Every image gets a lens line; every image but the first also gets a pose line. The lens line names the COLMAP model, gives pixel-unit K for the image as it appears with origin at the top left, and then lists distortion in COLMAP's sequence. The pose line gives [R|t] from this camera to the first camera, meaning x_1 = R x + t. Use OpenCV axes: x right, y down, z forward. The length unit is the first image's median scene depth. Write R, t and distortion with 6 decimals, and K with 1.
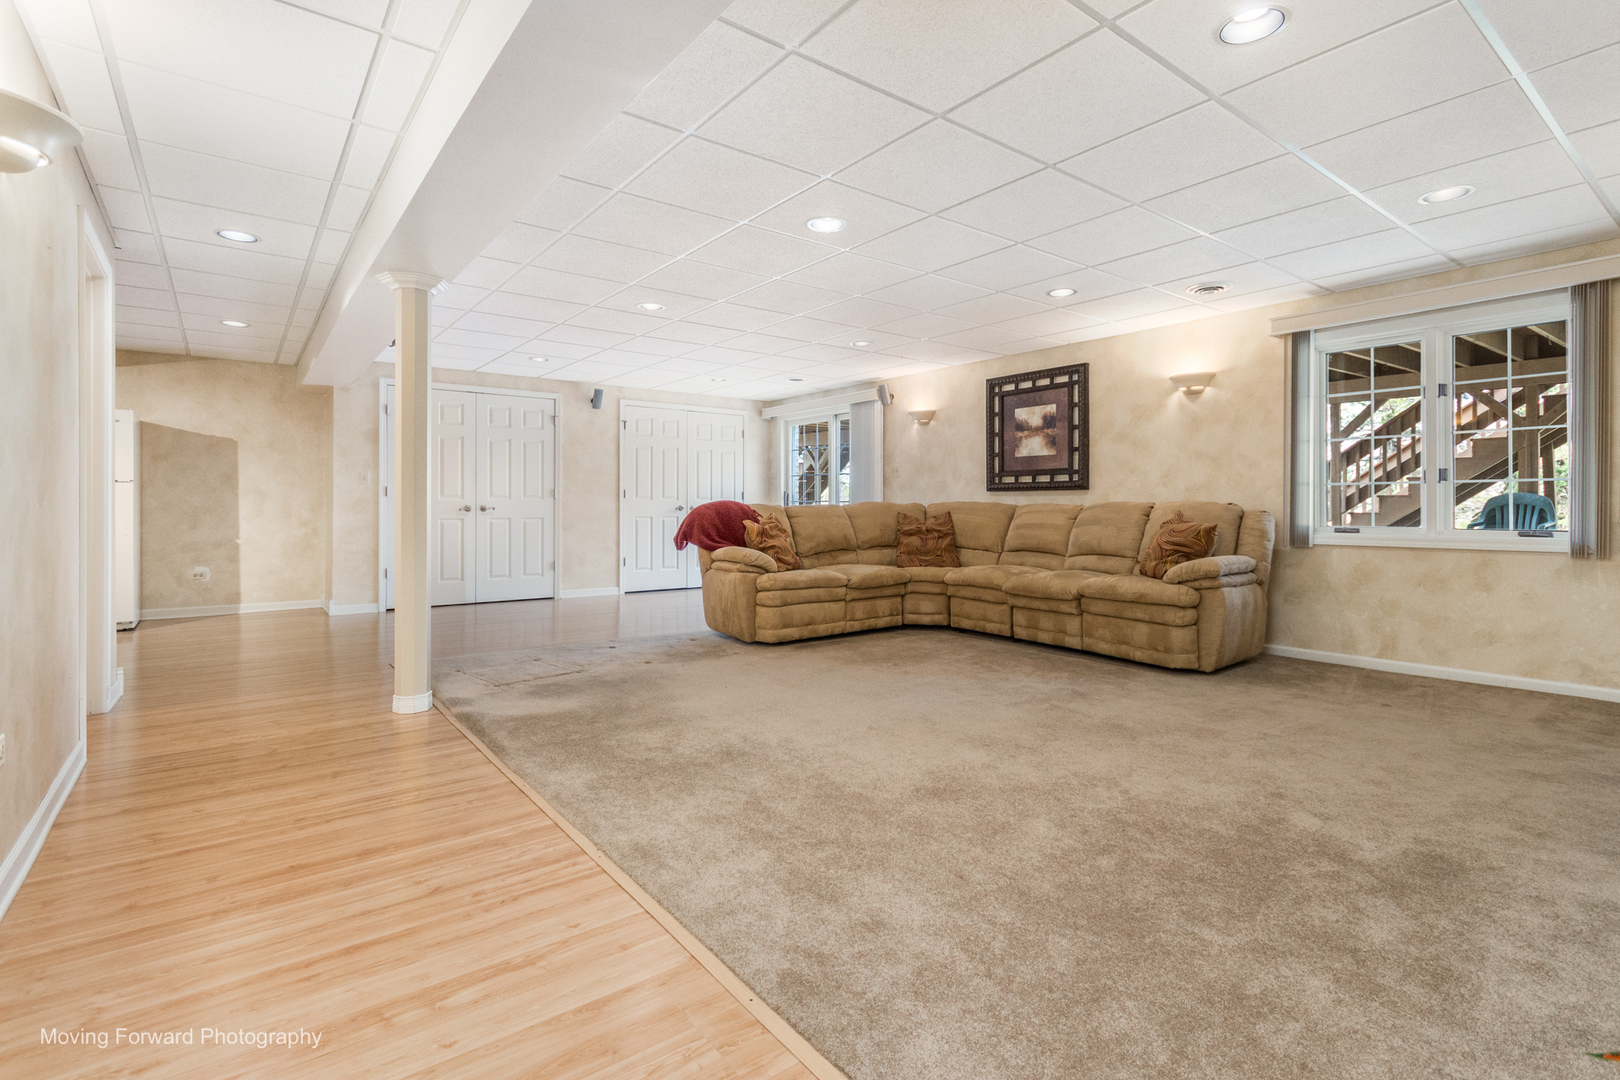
lens RADIAL K [[750.1, 0, 806.3], [0, 750.1, 534.5], [0, 0, 1]] dist [0.007573, 0.000745]
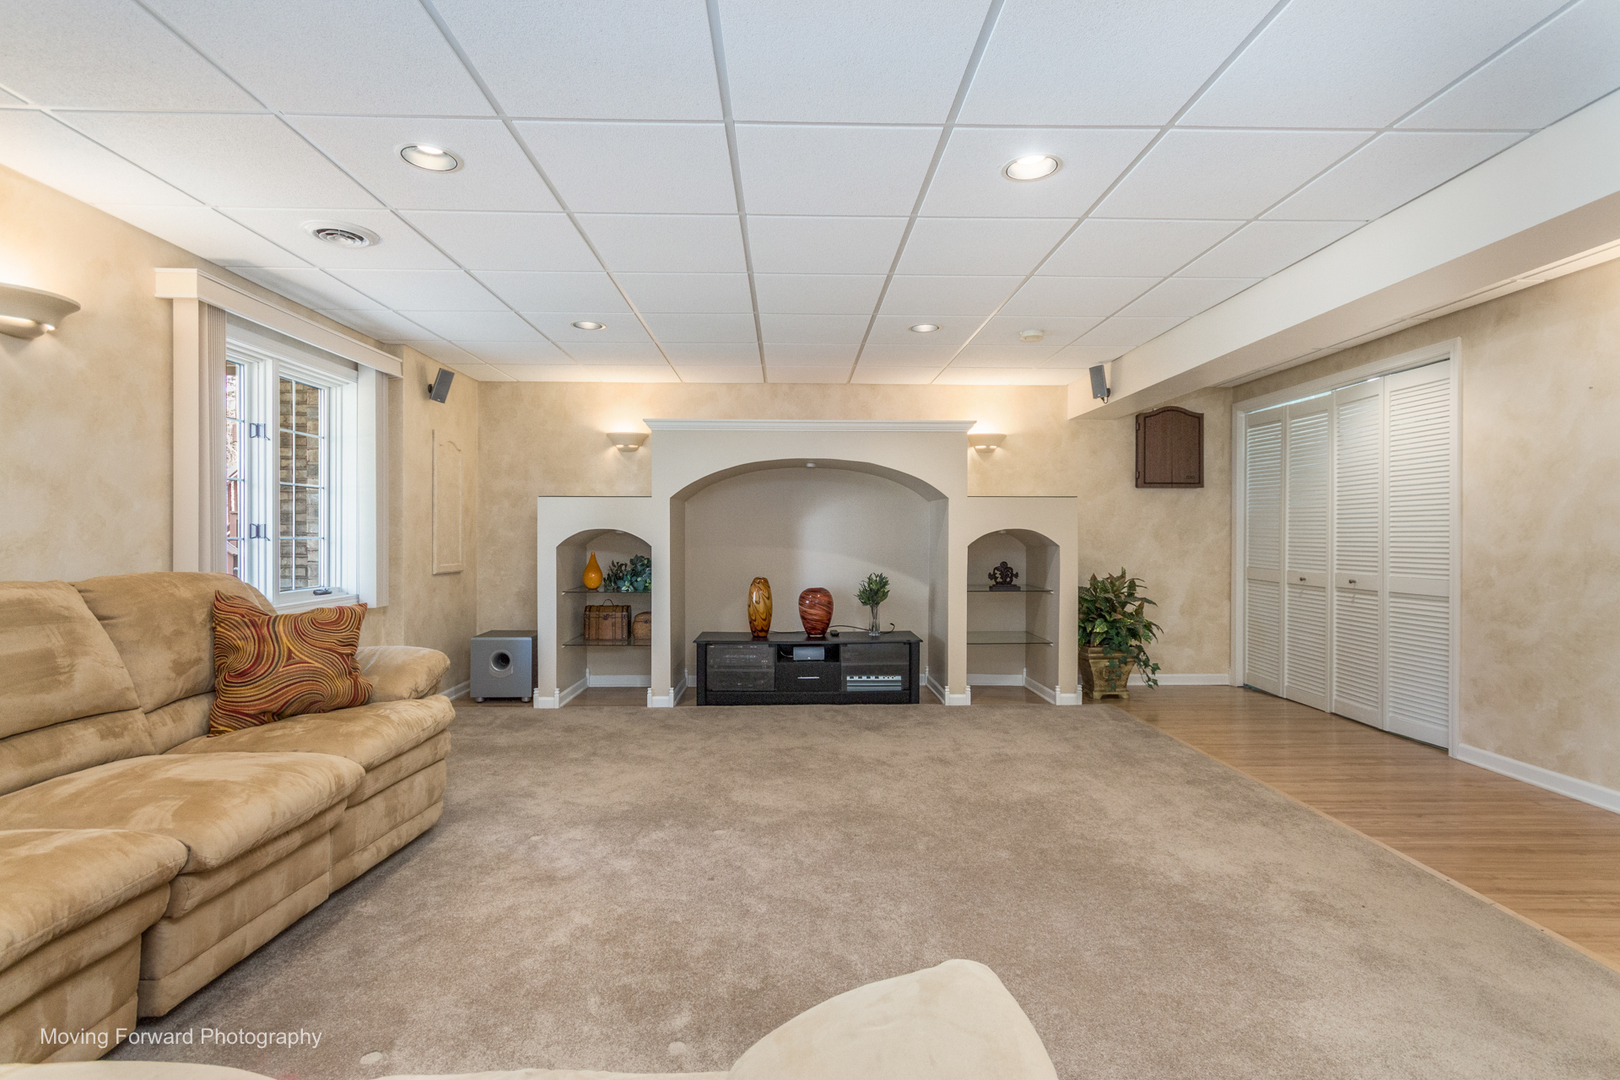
lens RADIAL K [[750.1, 0, 806.3], [0, 750.1, 534.5], [0, 0, 1]] dist [0.007573, 0.000745]
pose [[-0.809312, -0.007863, 0.587327, -0.406400], [0.016290, 0.999225, 0.035824, -0.234466], [-0.587153, 0.038561, -0.808557, 3.344374]]
